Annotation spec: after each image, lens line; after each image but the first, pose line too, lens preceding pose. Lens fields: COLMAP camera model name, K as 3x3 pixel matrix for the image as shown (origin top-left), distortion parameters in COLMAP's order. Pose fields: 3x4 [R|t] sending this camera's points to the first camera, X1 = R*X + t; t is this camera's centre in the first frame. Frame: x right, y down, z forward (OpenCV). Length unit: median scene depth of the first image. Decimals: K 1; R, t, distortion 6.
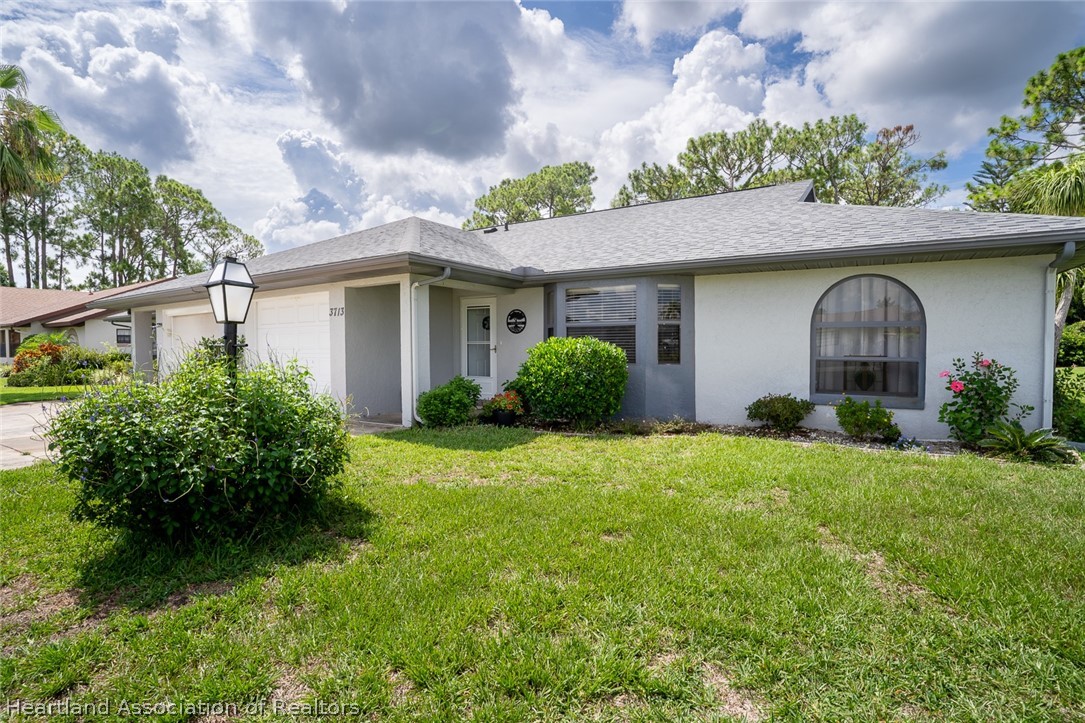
lens RADIAL K [[529.7, 0, 544.9], [0, 529.7, 363.3], [0, 0, 1]] dist [-0.074311, 0.028318]
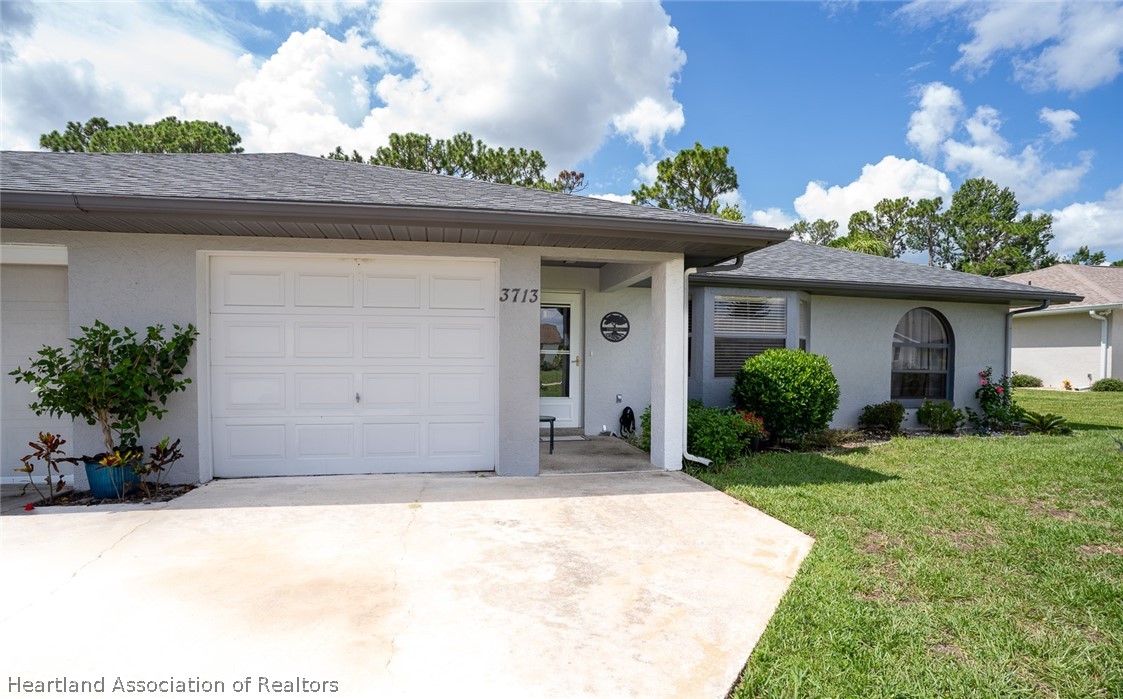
lens RADIAL K [[533.5, 0, 549.3], [0, 533.5, 370.8], [0, 0, 1]] dist [-0.012235, -0.000558]
pose [[0.732261, -0.003766, 0.681014, -0.166121], [0.010072, 0.999935, -0.005300, -0.002159], [-0.680950, 0.010740, 0.732251, 0.114434]]
